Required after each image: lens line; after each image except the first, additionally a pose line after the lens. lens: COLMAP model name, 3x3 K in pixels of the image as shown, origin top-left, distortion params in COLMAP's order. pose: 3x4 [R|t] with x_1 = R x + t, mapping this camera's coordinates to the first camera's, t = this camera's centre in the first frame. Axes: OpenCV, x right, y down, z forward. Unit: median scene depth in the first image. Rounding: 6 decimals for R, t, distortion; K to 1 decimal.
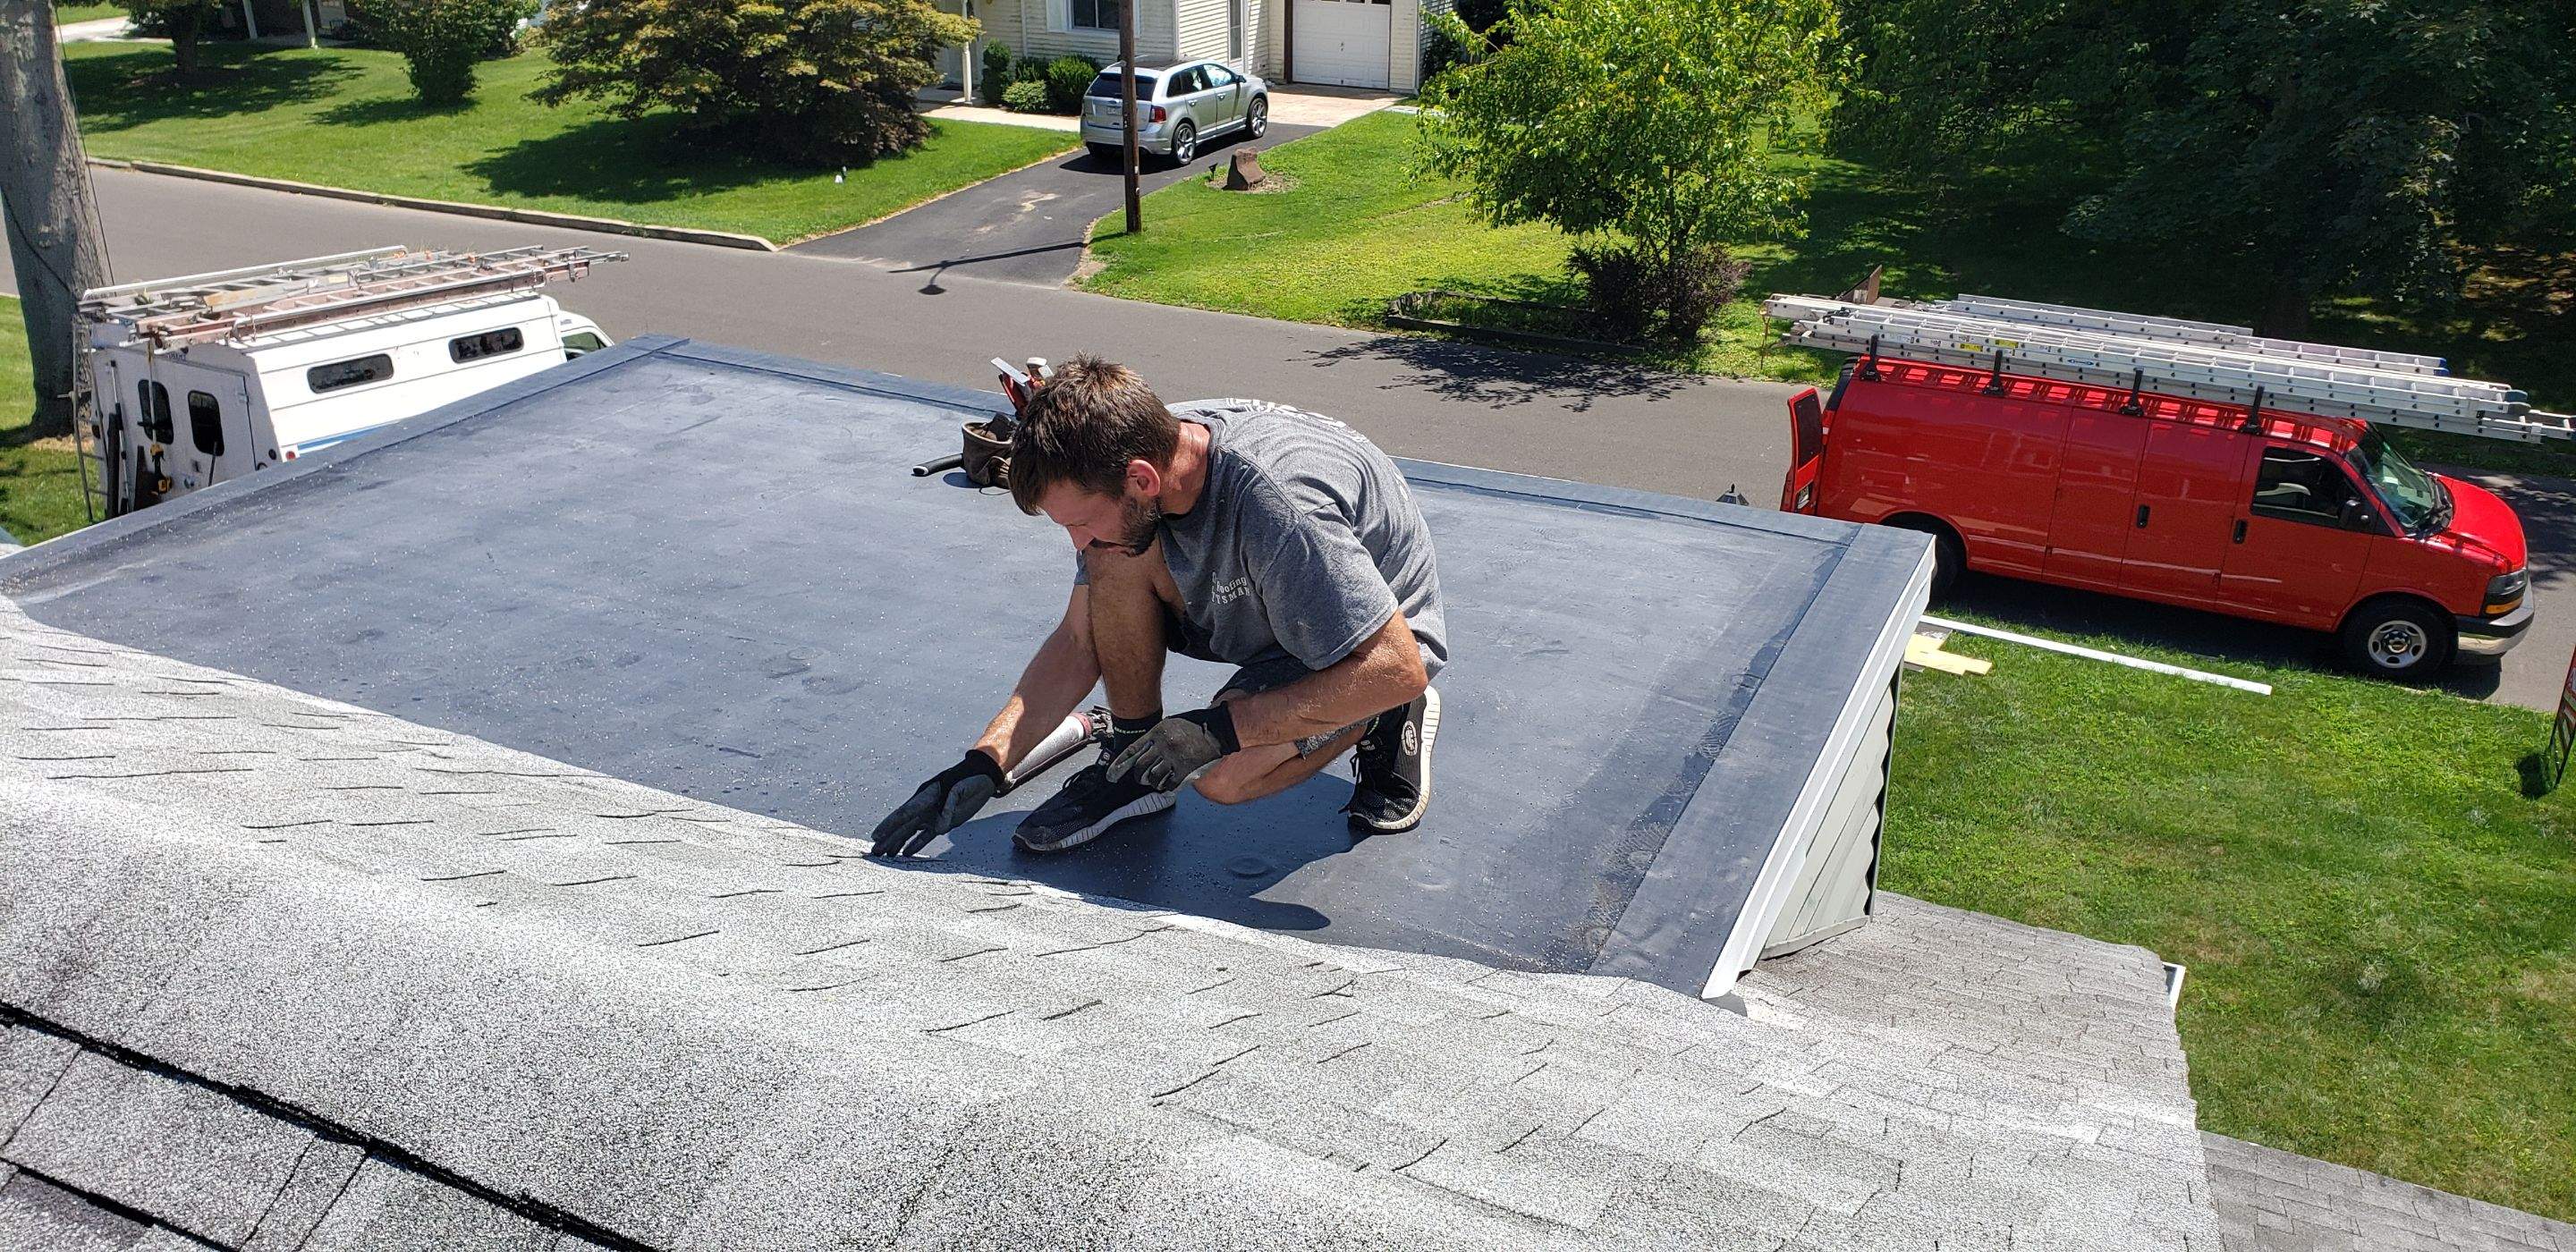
lens RADIAL K [[2034.1, 0, 1350.6], [0, 2034.1, 650.3], [0, 0, 1]] dist [0.015145, 0.006698]
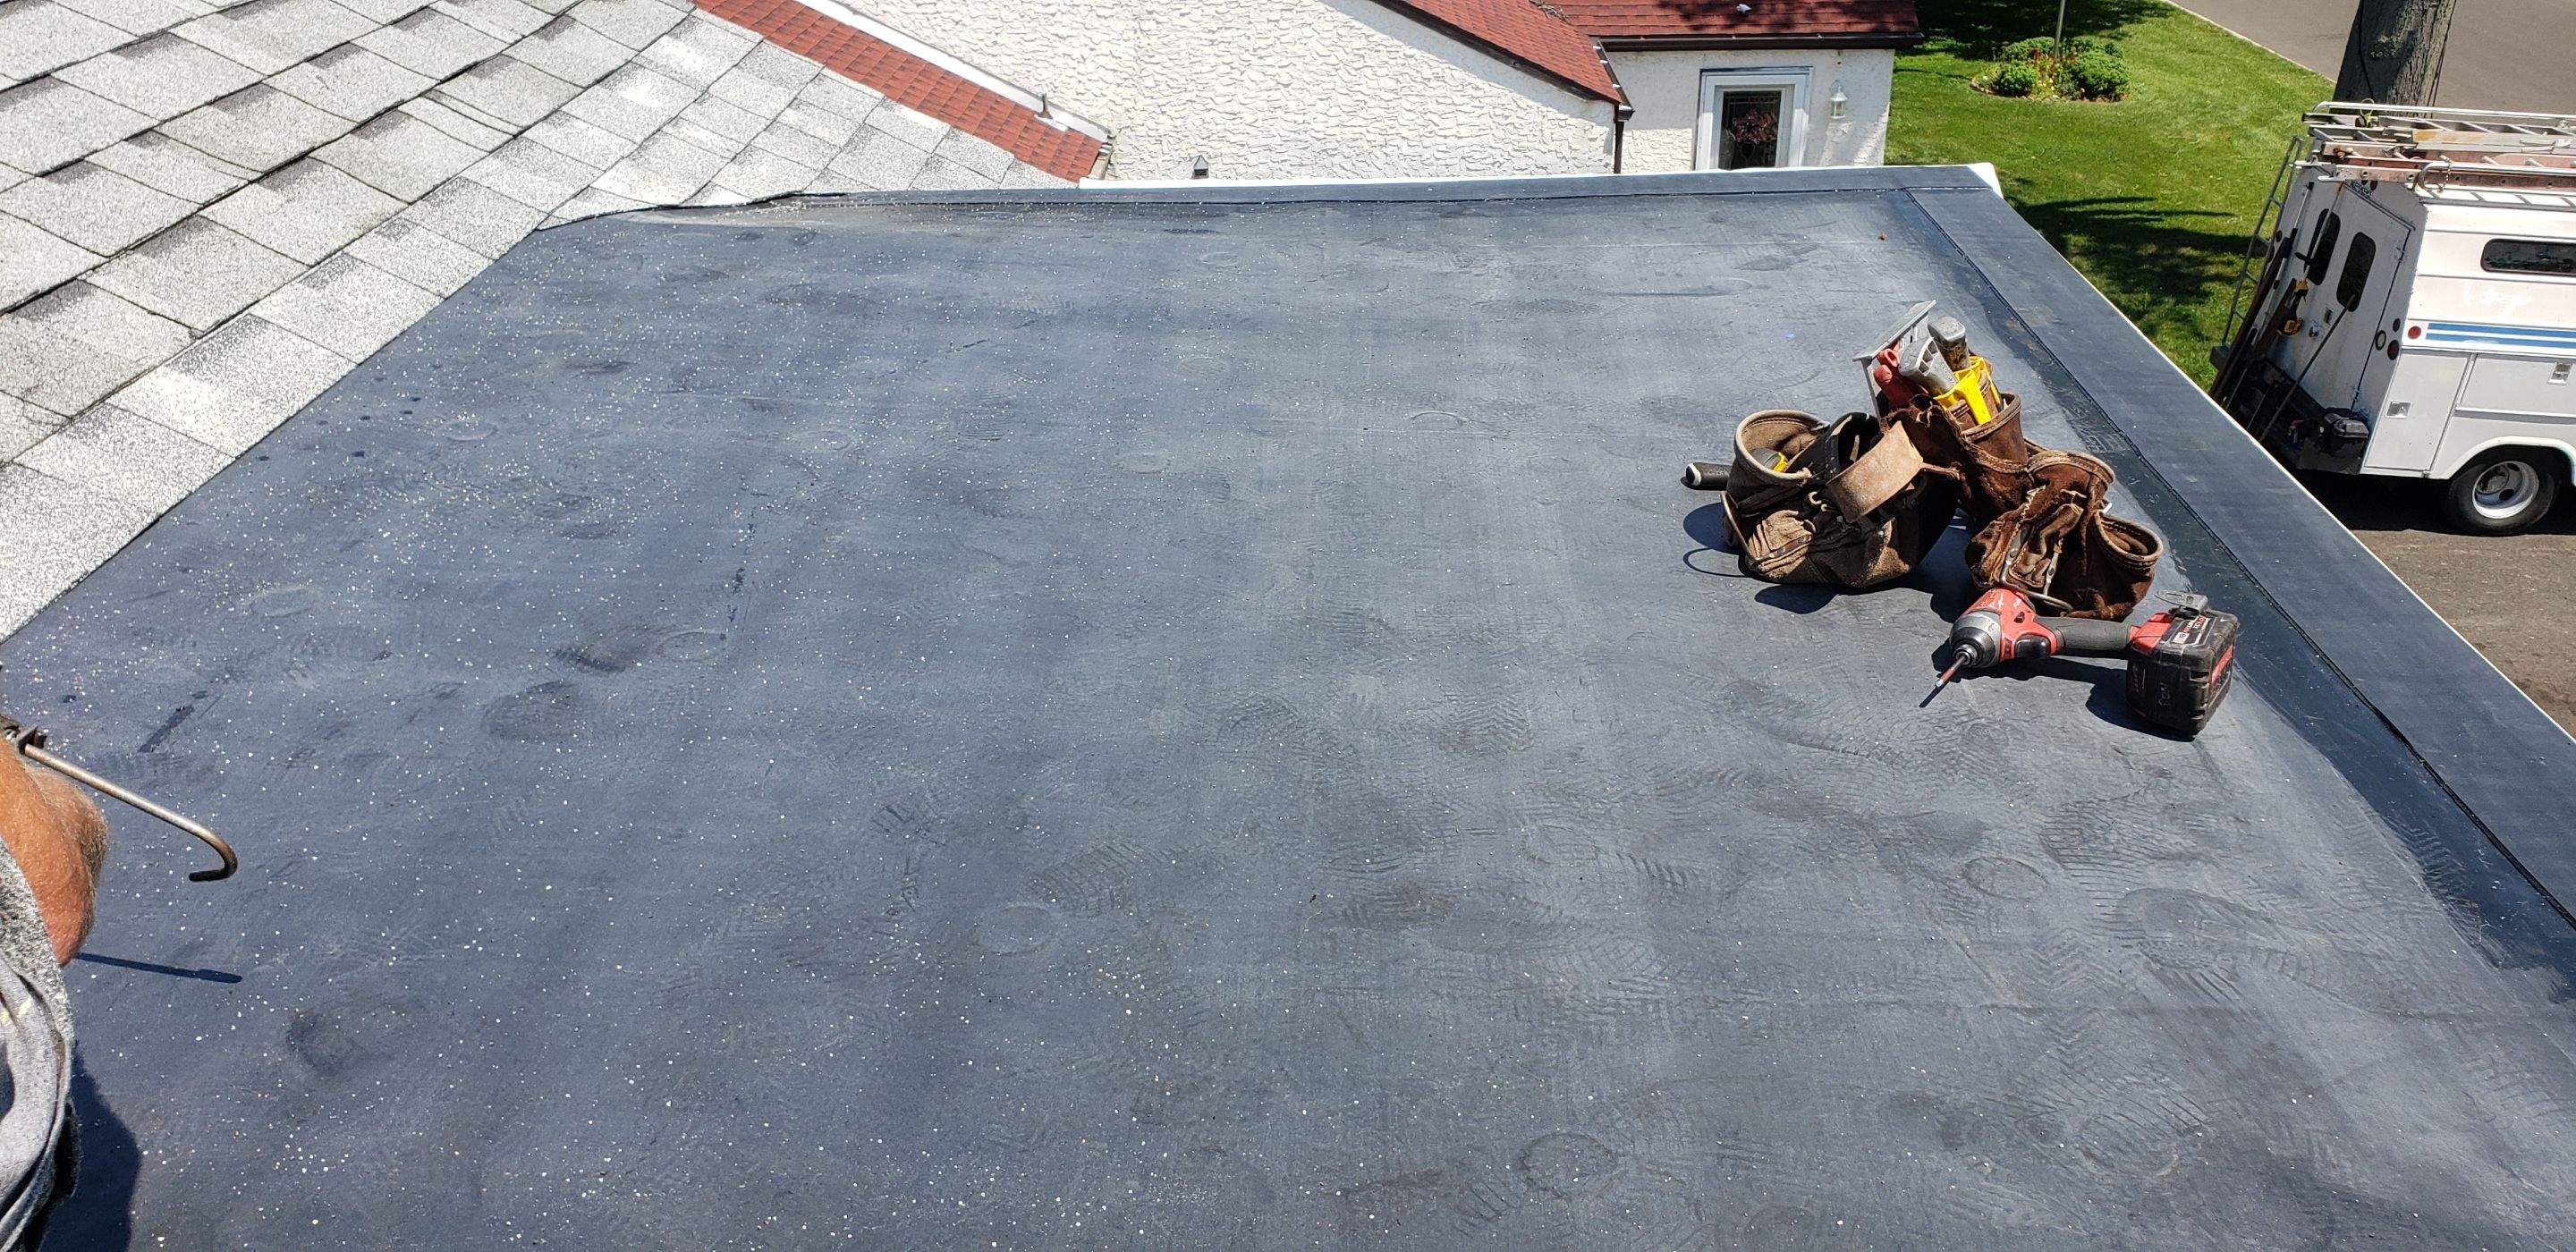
lens RADIAL K [[2034.1, 0, 1294.2], [0, 2034.1, 631.3], [0, 0, 1]] dist [0.015145, 0.006698]
pose [[0.390307, 0.399024, -0.829723, 0.047968], [-0.350762, 0.897683, 0.266706, -0.042010], [0.851250, 0.186938, 0.490335, 0.189626]]
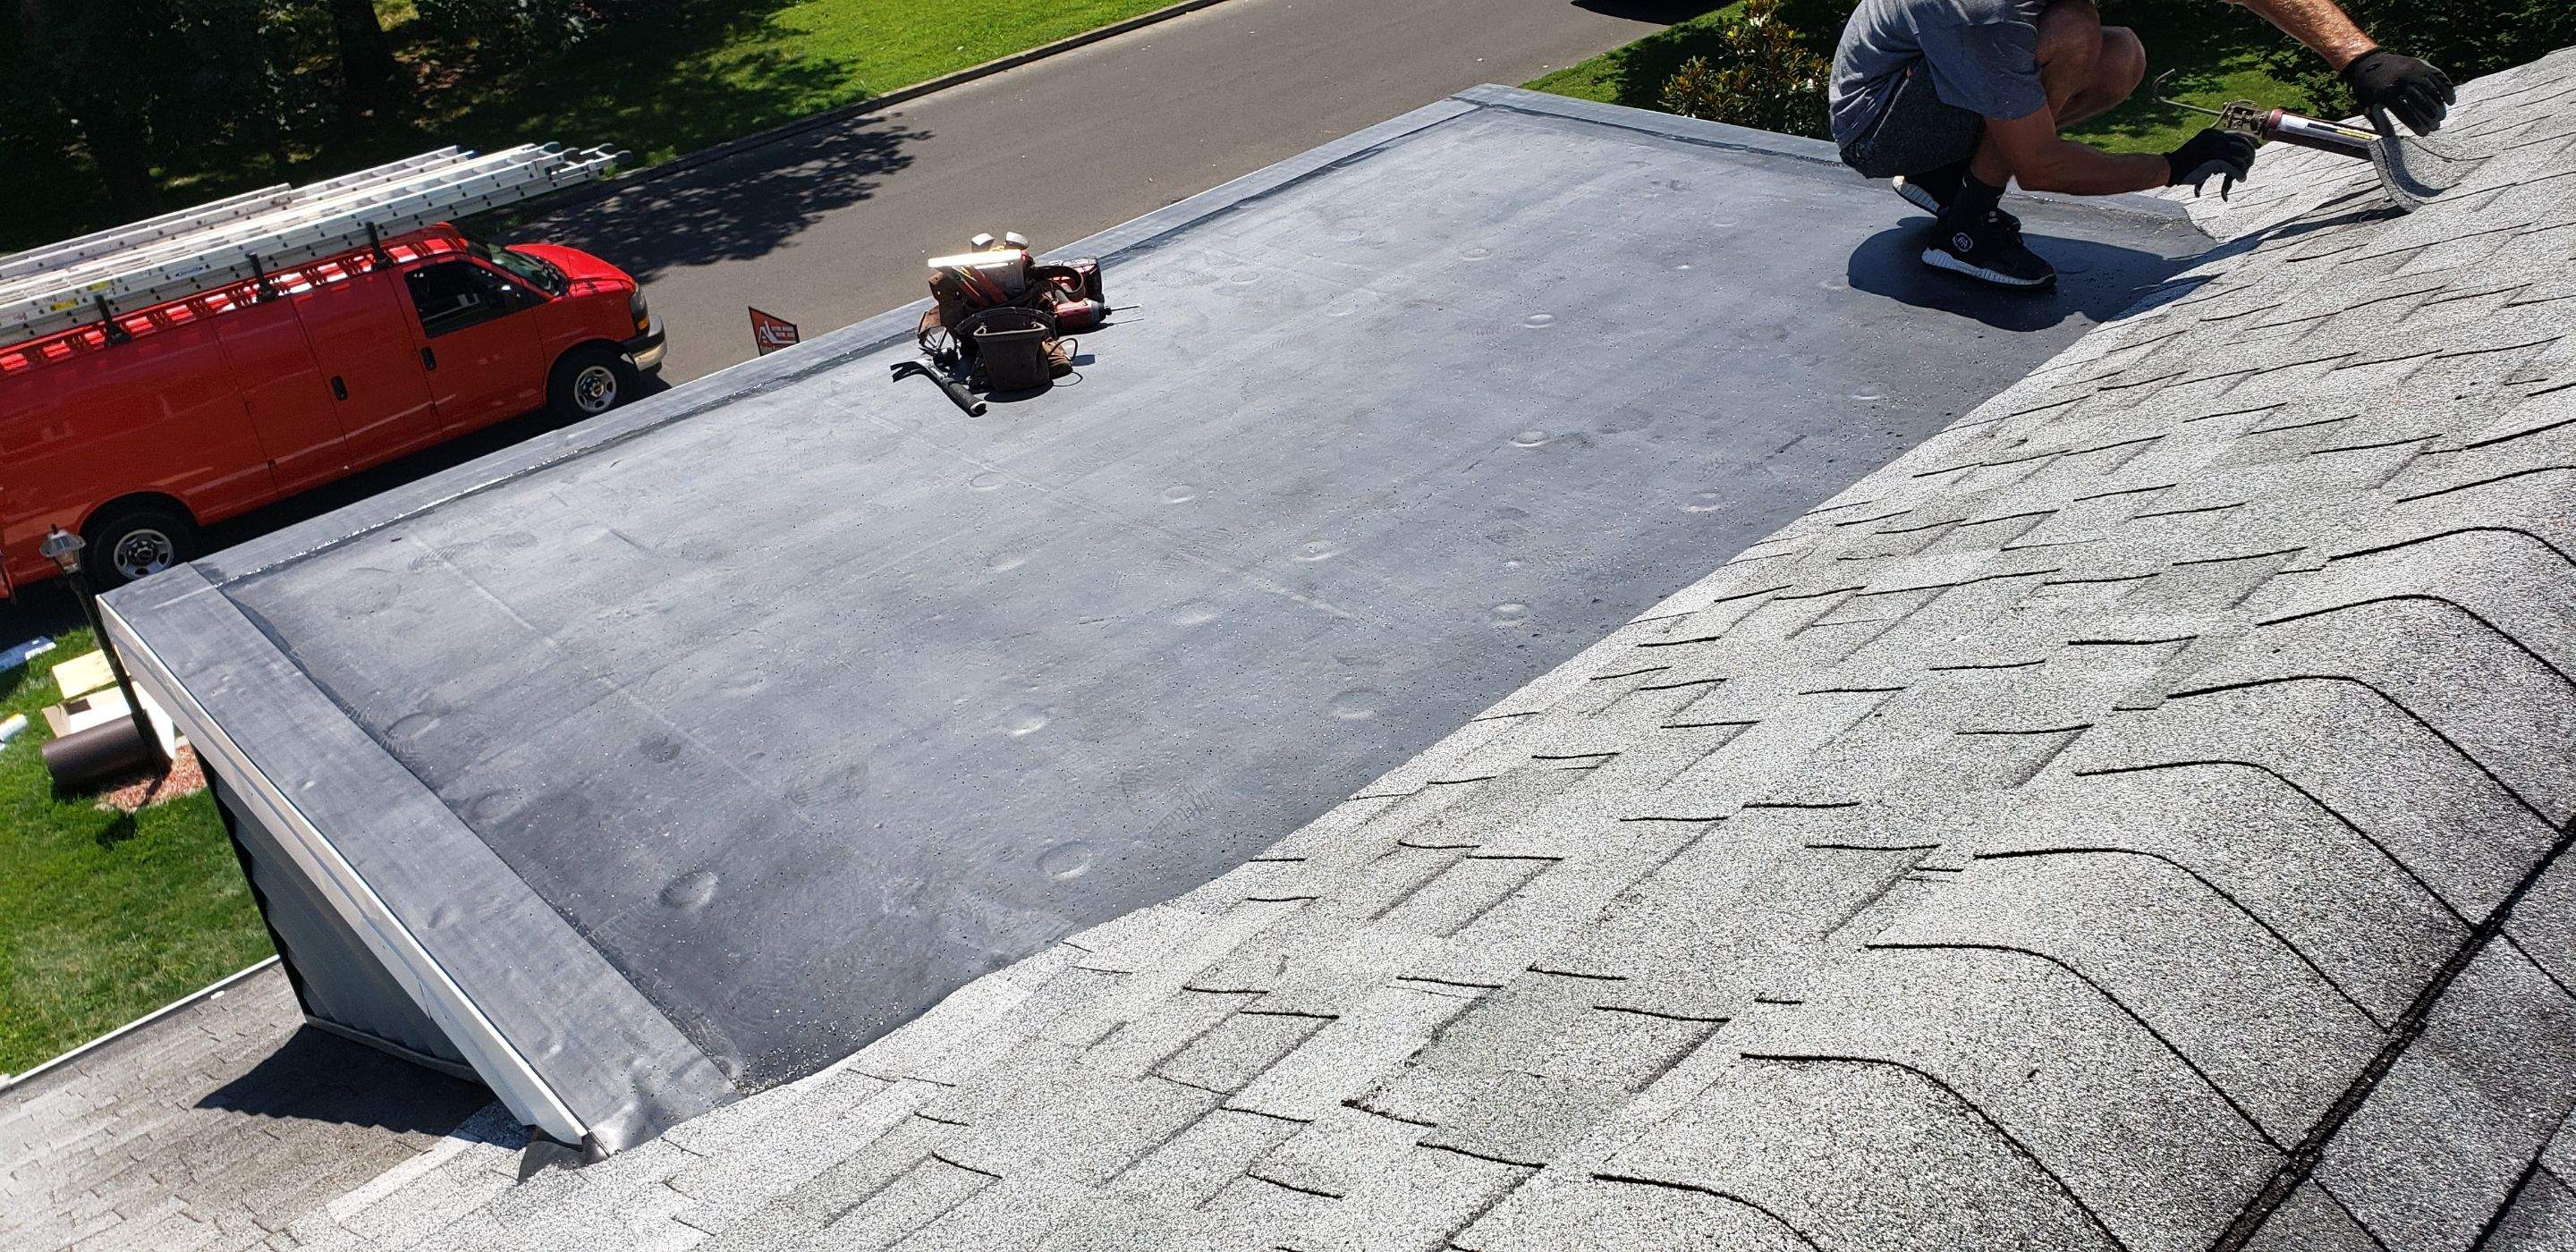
lens RADIAL K [[2034.1, 0, 1290.1], [0, 2034.1, 540.6], [0, 0, 1]] dist [0.015145, 0.006698]
pose [[0.391686, -0.475836, 0.787504, -0.232566], [0.469452, 0.839455, 0.273732, -0.058029], [-0.791326, 0.262478, 0.552185, 0.126530]]
